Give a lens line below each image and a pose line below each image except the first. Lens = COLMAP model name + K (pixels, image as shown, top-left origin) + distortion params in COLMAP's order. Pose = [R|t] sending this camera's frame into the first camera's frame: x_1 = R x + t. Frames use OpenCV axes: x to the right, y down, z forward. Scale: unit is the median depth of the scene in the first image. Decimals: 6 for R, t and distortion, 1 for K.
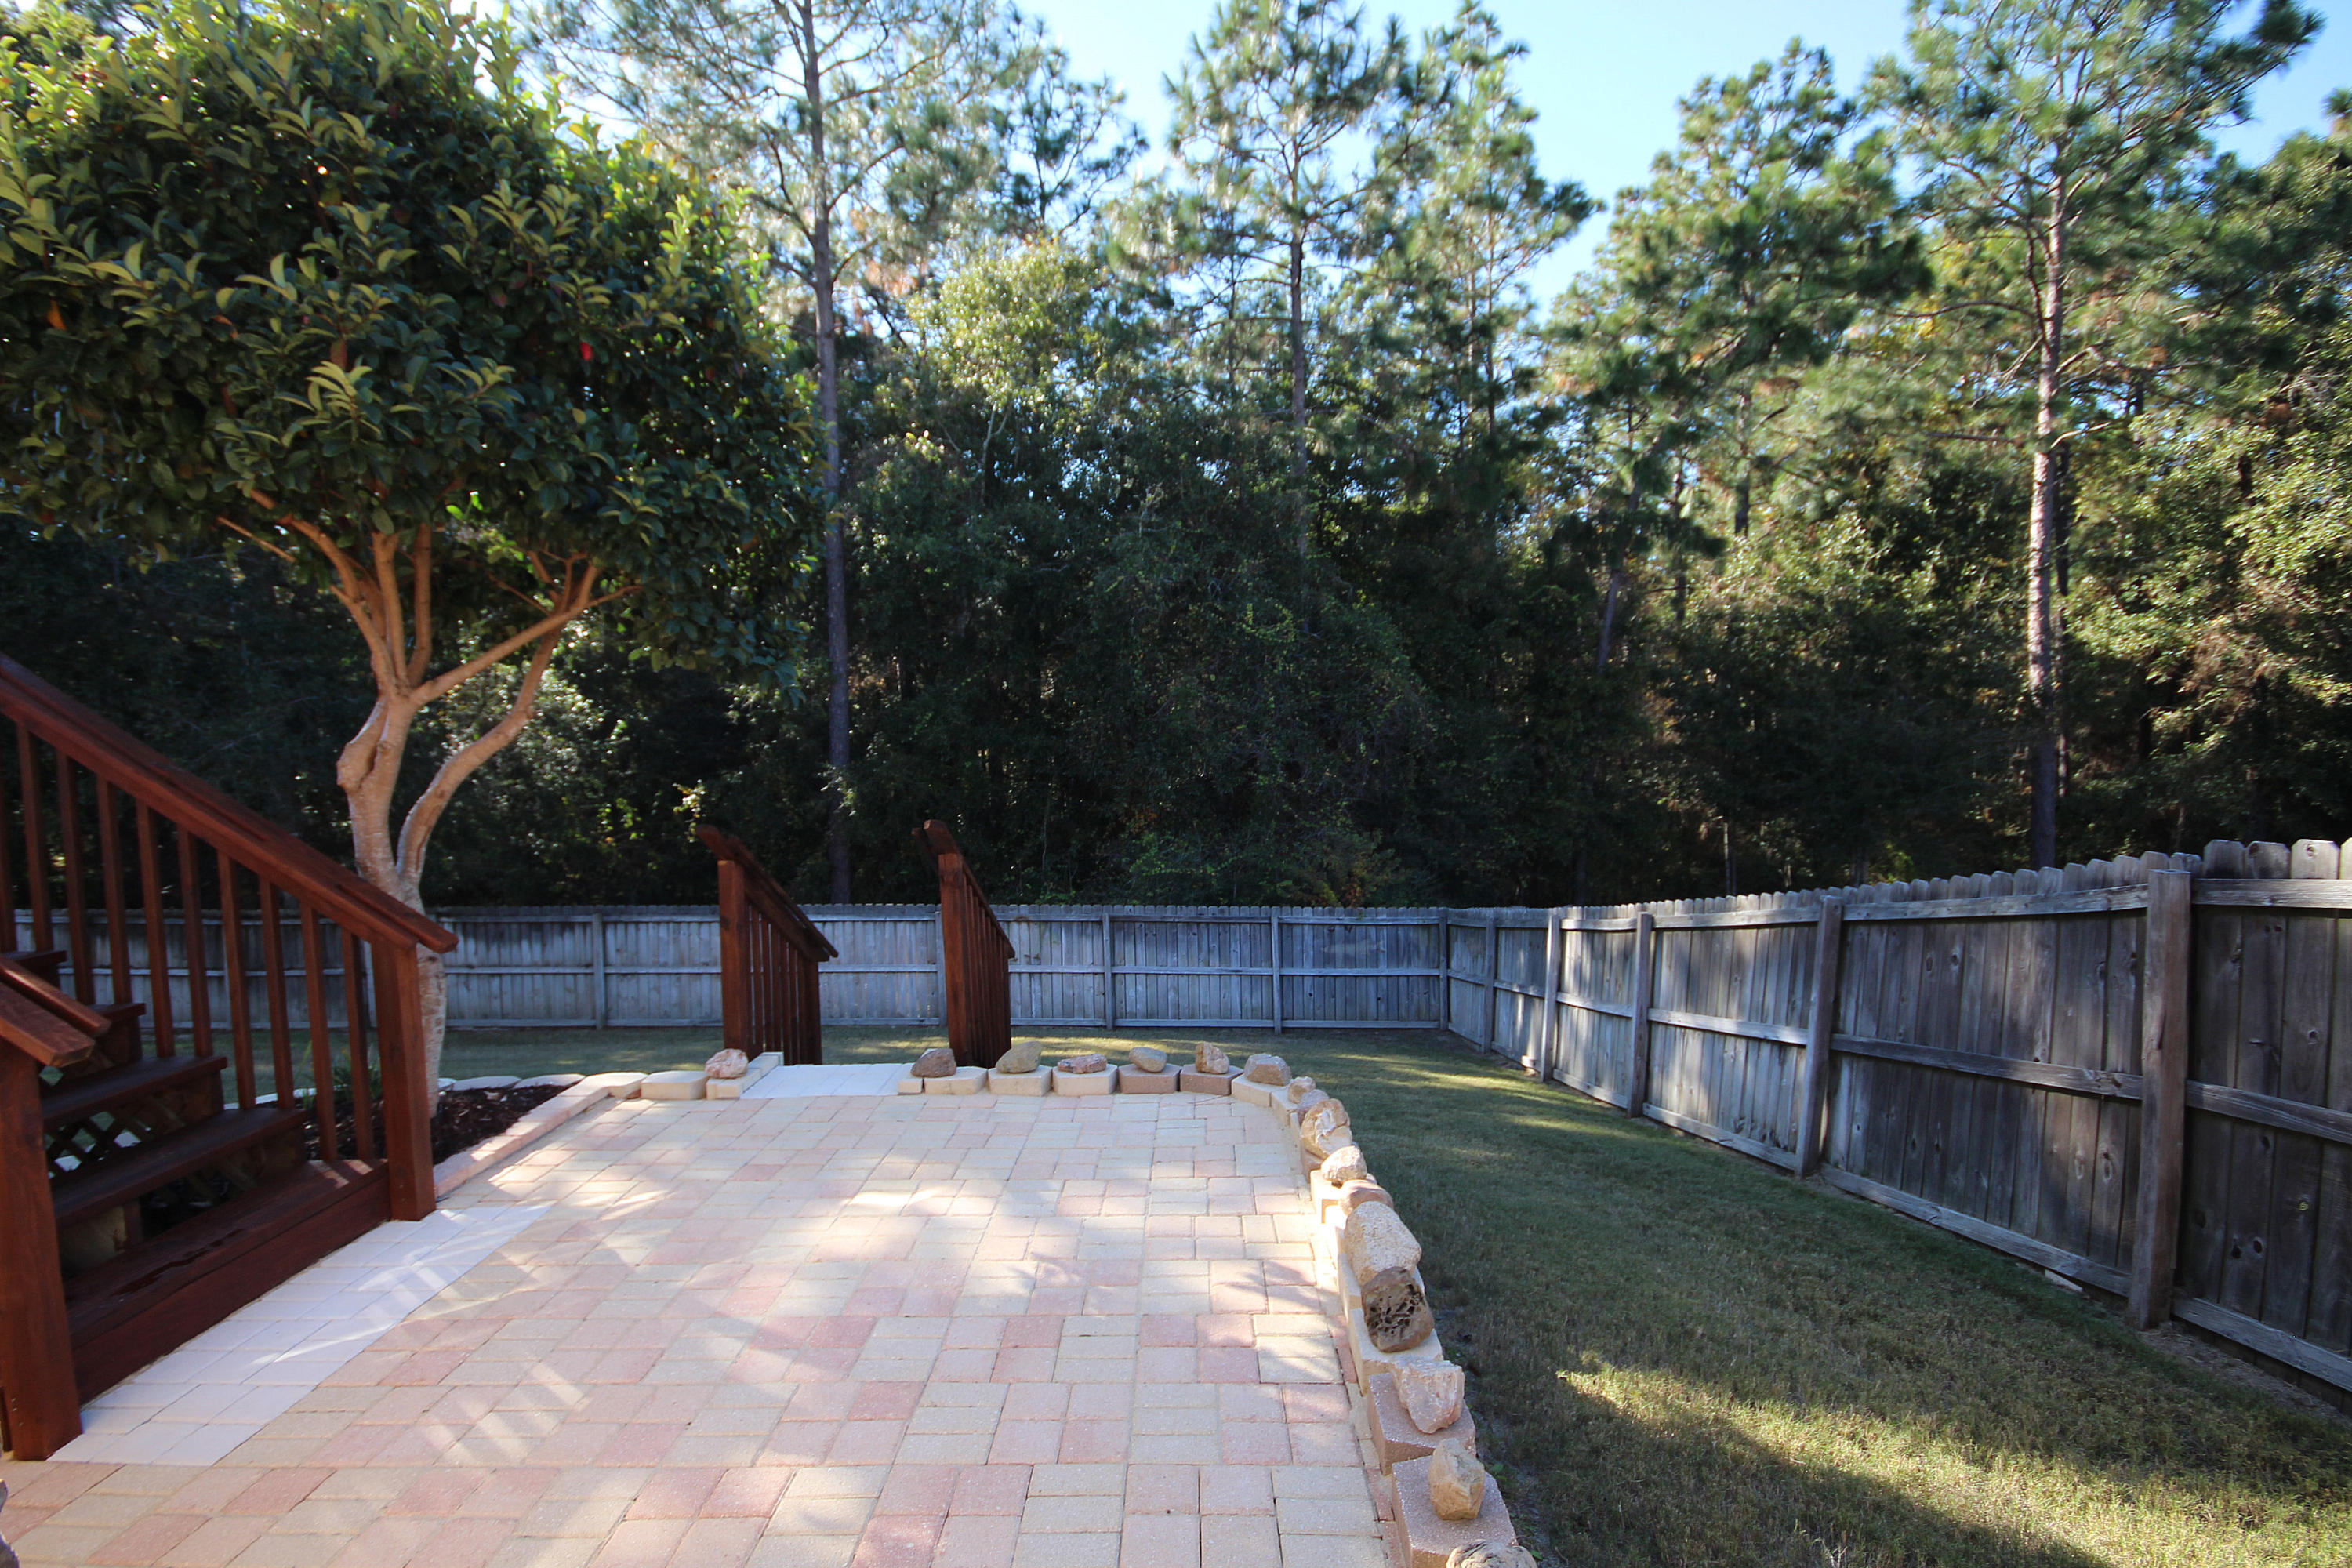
lens RADIAL K [[1078.2, 0, 1169.8], [0, 1078.2, 790.7], [0, 0, 1]] dist [0.001408, -0.008491]
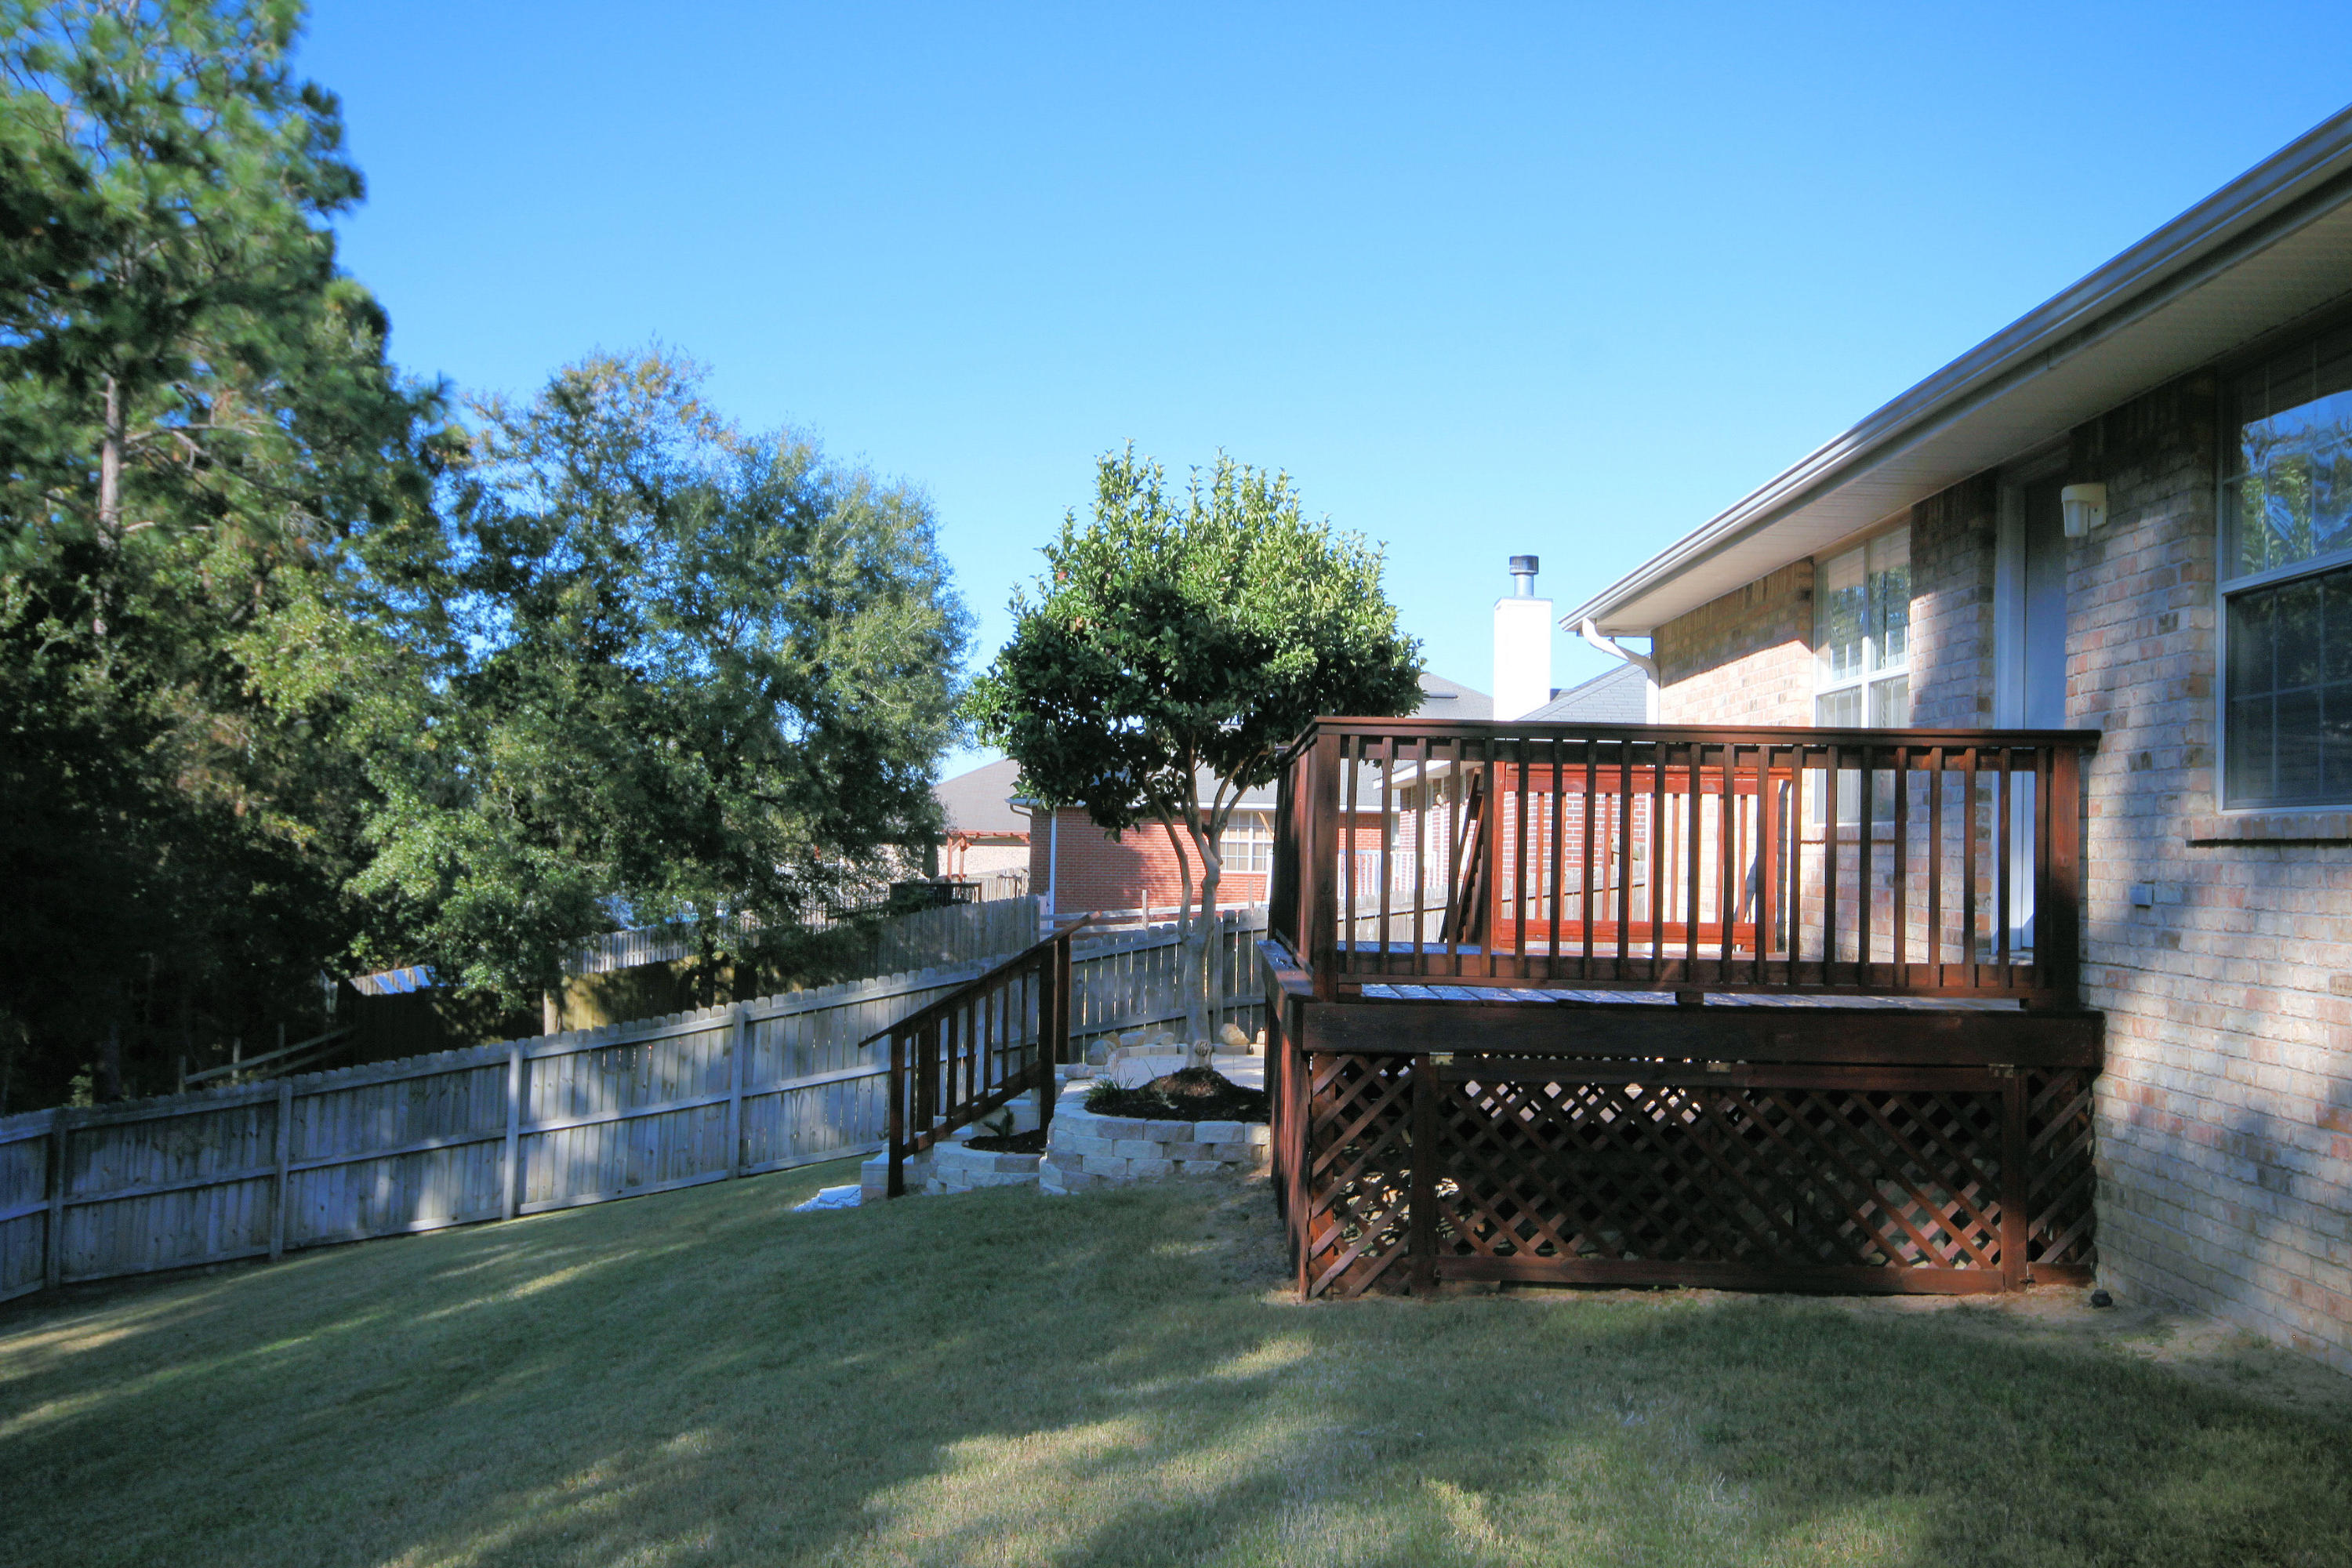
lens RADIAL K [[2000.9, 0, 1187.7], [0, 2000.9, 779.7], [0, 0, 1]] dist [-0.020095, 0.018815]
pose [[0.003521, 0.062635, 0.998030, -1.028328], [0.040065, 0.997226, -0.062726, 0.006497], [-0.999191, 0.040207, 0.001001, 0.256367]]
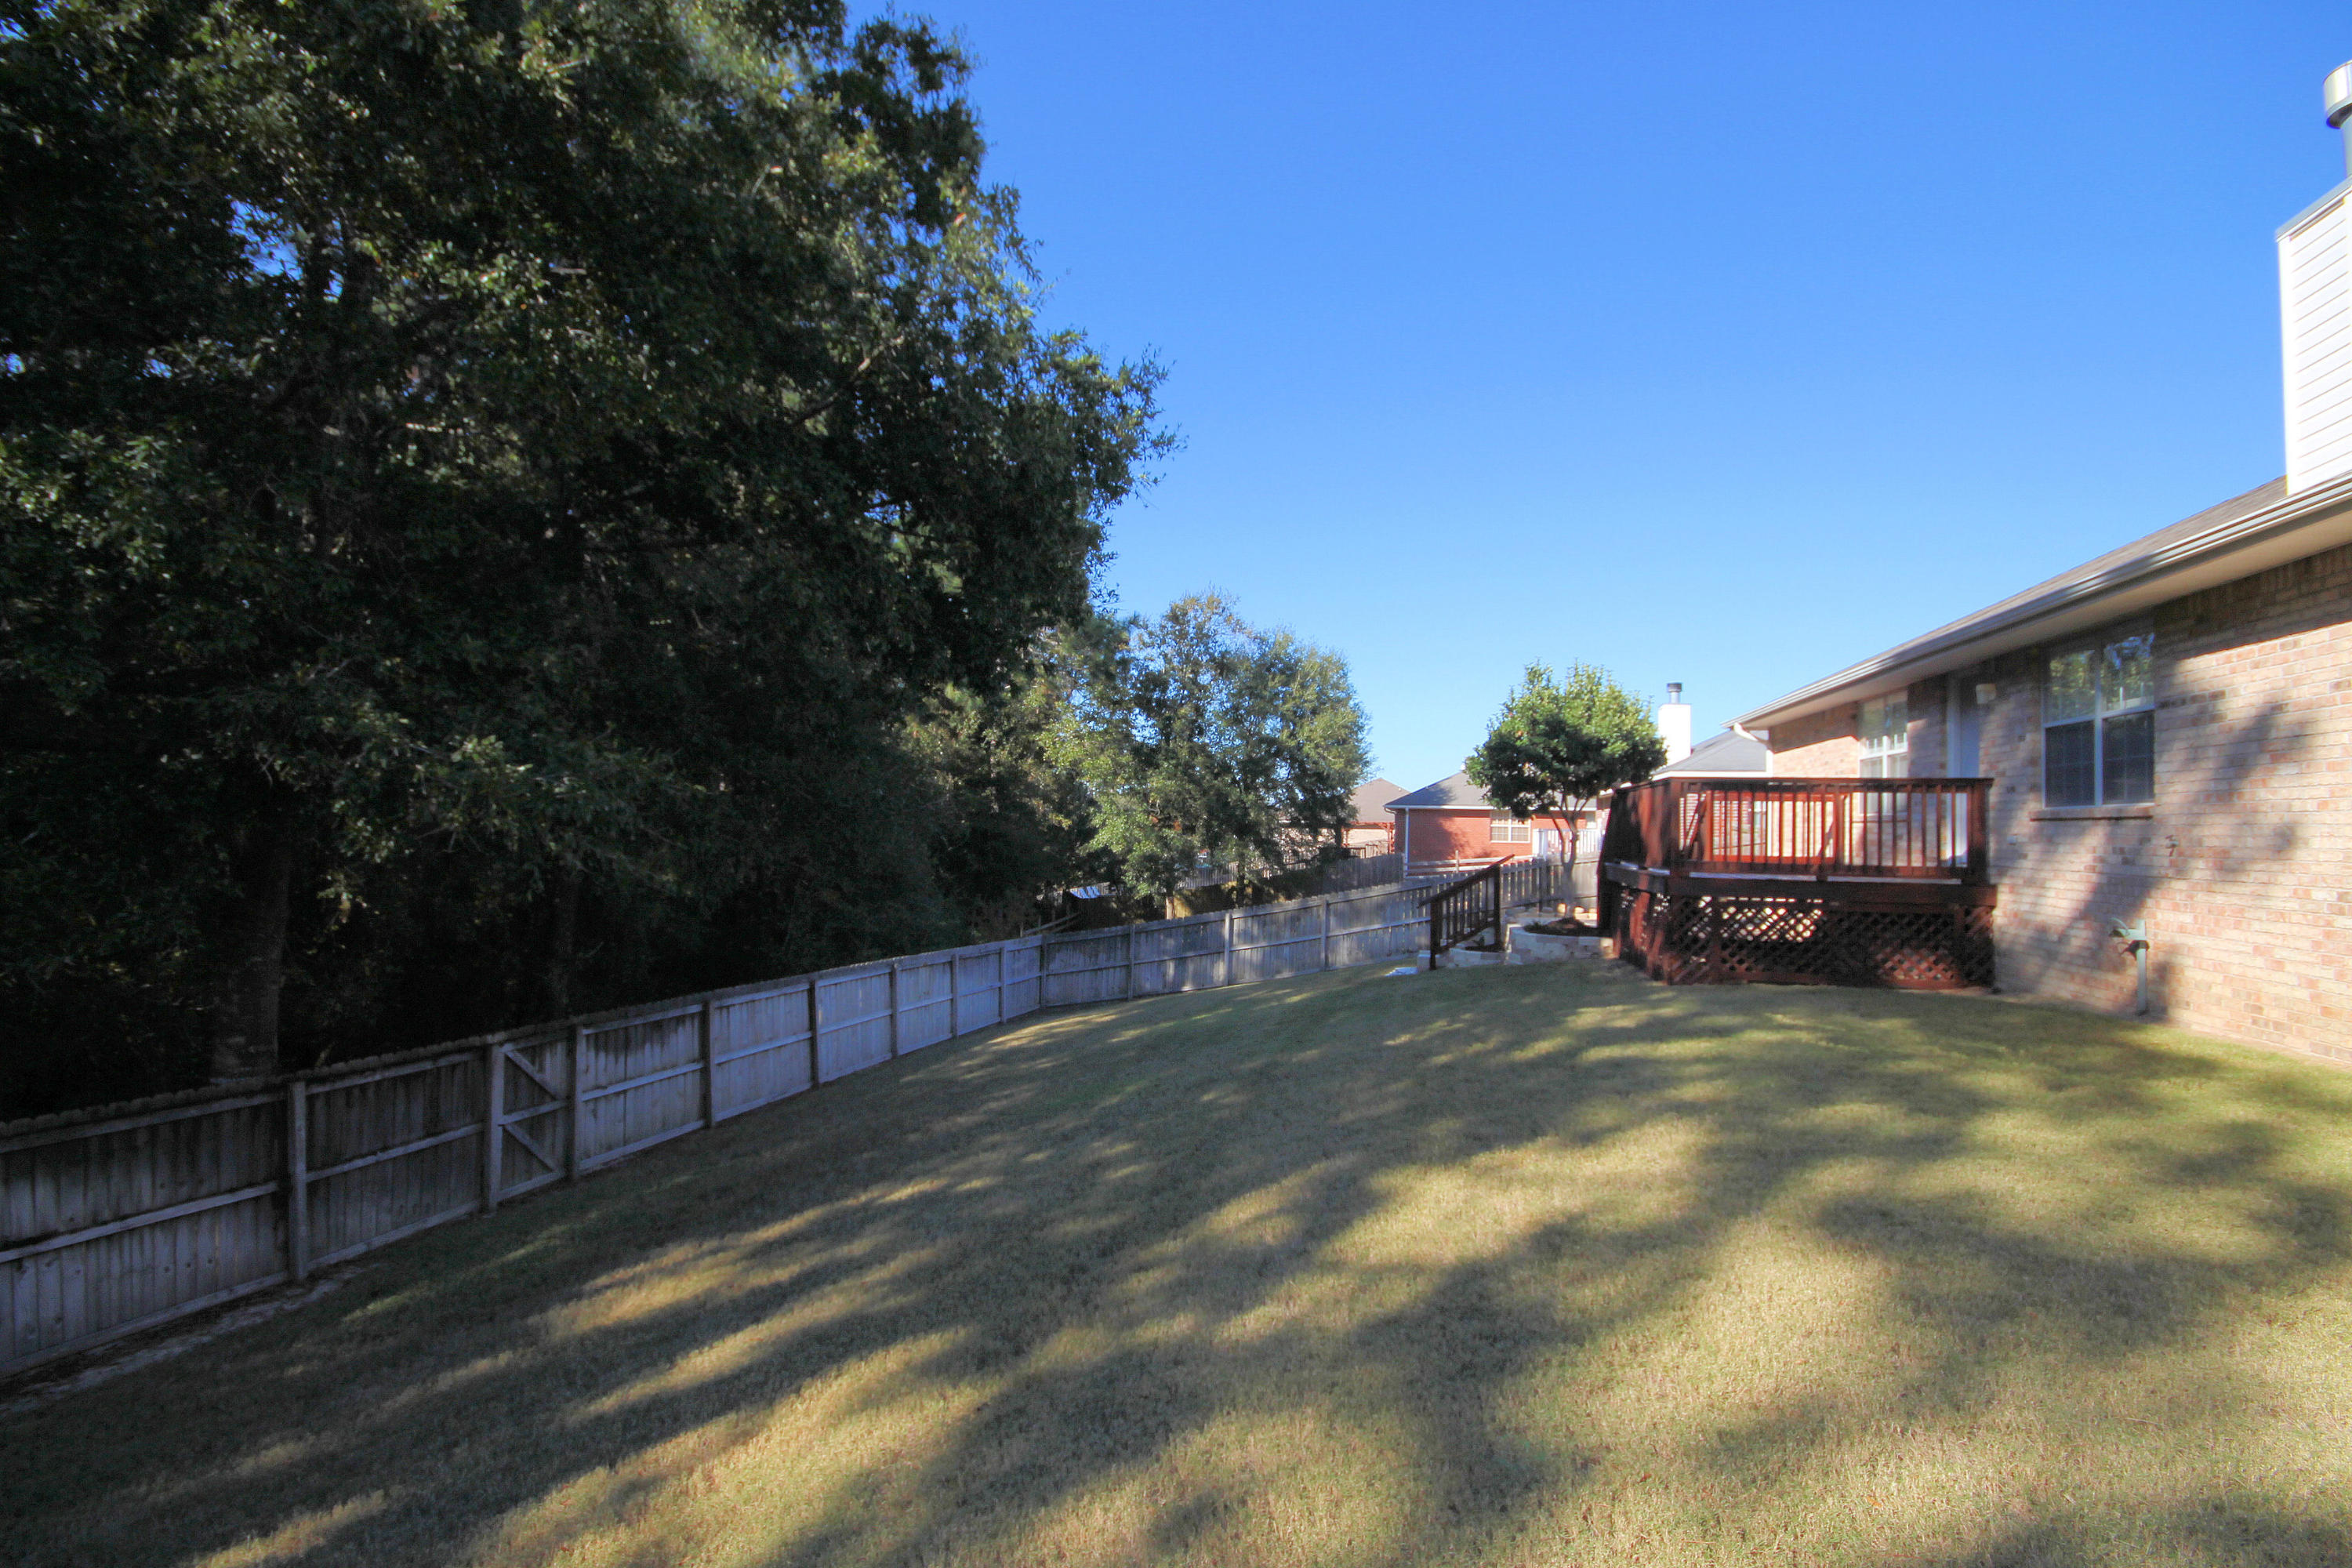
lens RADIAL K [[1078.2, 0, 1180.8], [0, 1078.2, 786.8], [0, 0, 1]] dist [0.001408, -0.008491]
pose [[0.232331, 0.069045, 0.970183, -1.337956], [0.031387, 0.996426, -0.078429, 0.016288], [-0.972130, 0.048672, 0.229334, 0.384750]]
